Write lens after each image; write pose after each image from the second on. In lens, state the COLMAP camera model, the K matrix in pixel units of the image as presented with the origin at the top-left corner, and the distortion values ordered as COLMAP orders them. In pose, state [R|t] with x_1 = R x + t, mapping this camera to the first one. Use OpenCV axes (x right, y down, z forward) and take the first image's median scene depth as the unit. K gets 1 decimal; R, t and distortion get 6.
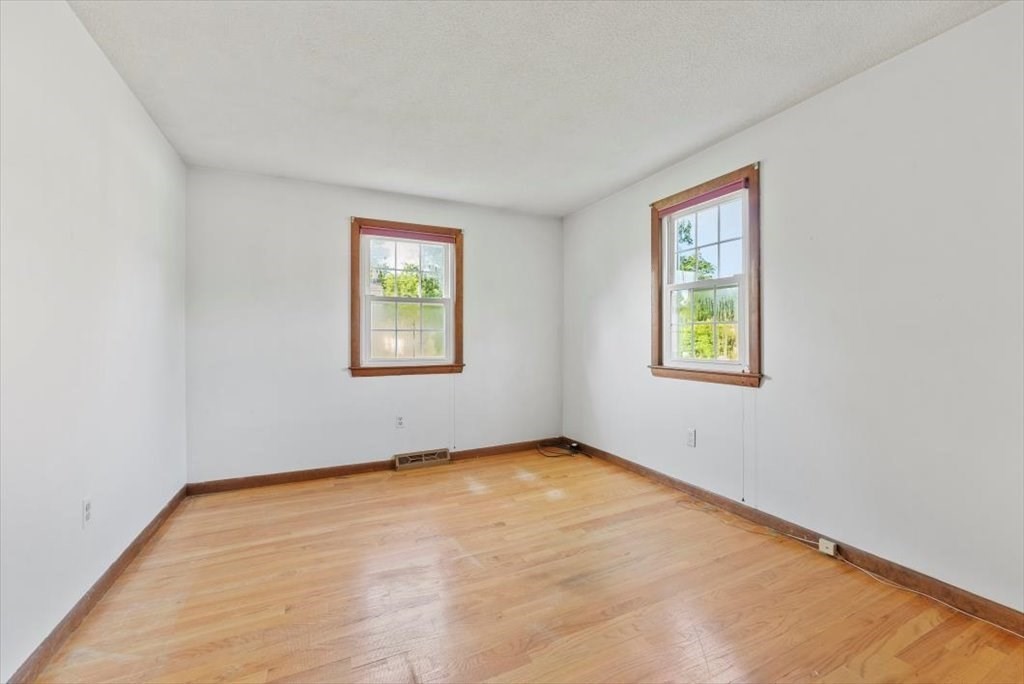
lens RADIAL K [[415.6, 0, 514.0], [0, 415.6, 326.1], [0, 0, 1]] dist [0.000673, 0.000110]
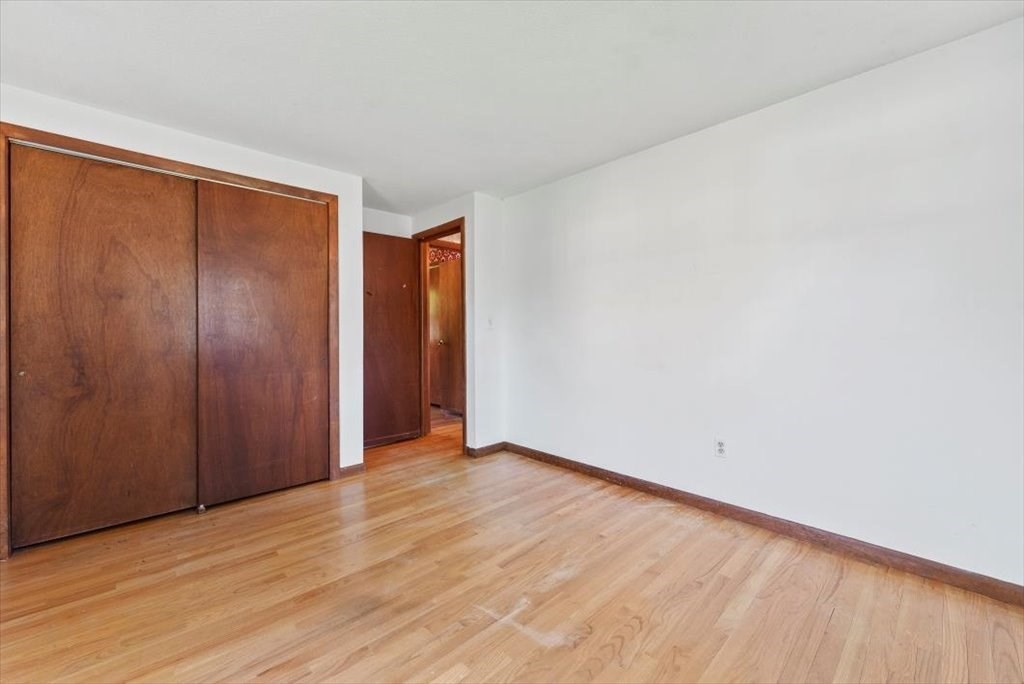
lens RADIAL K [[415.6, 0, 514.0], [0, 415.6, 326.1], [0, 0, 1]] dist [0.000673, 0.000110]
pose [[-0.952257, 0.004899, -0.305258, 0.093854], [0.019474, 0.998810, -0.044721, 0.049610], [0.304676, -0.048530, -0.951219, 1.652491]]
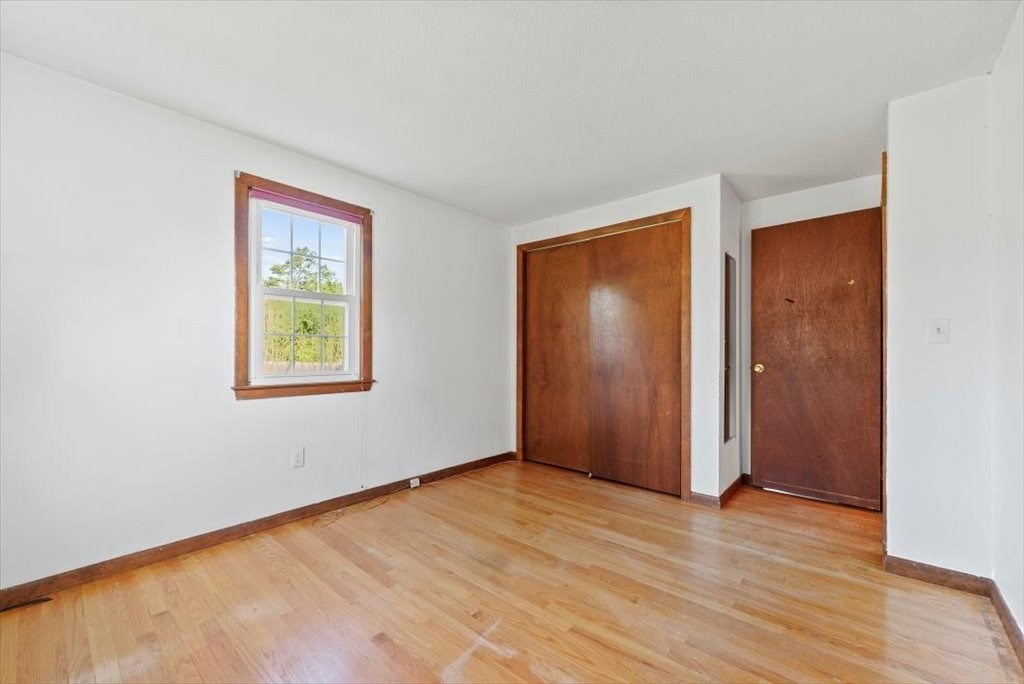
lens RADIAL K [[412.3, 0, 510.1], [0, 412.3, 346.4], [0, 0, 1]] dist [0.000677, -0.000240]
pose [[-0.386785, 0.014030, 0.922063, -0.777882], [-0.029493, 0.999185, -0.027575, 0.040528], [-0.921698, -0.037860, -0.386056, 1.189035]]
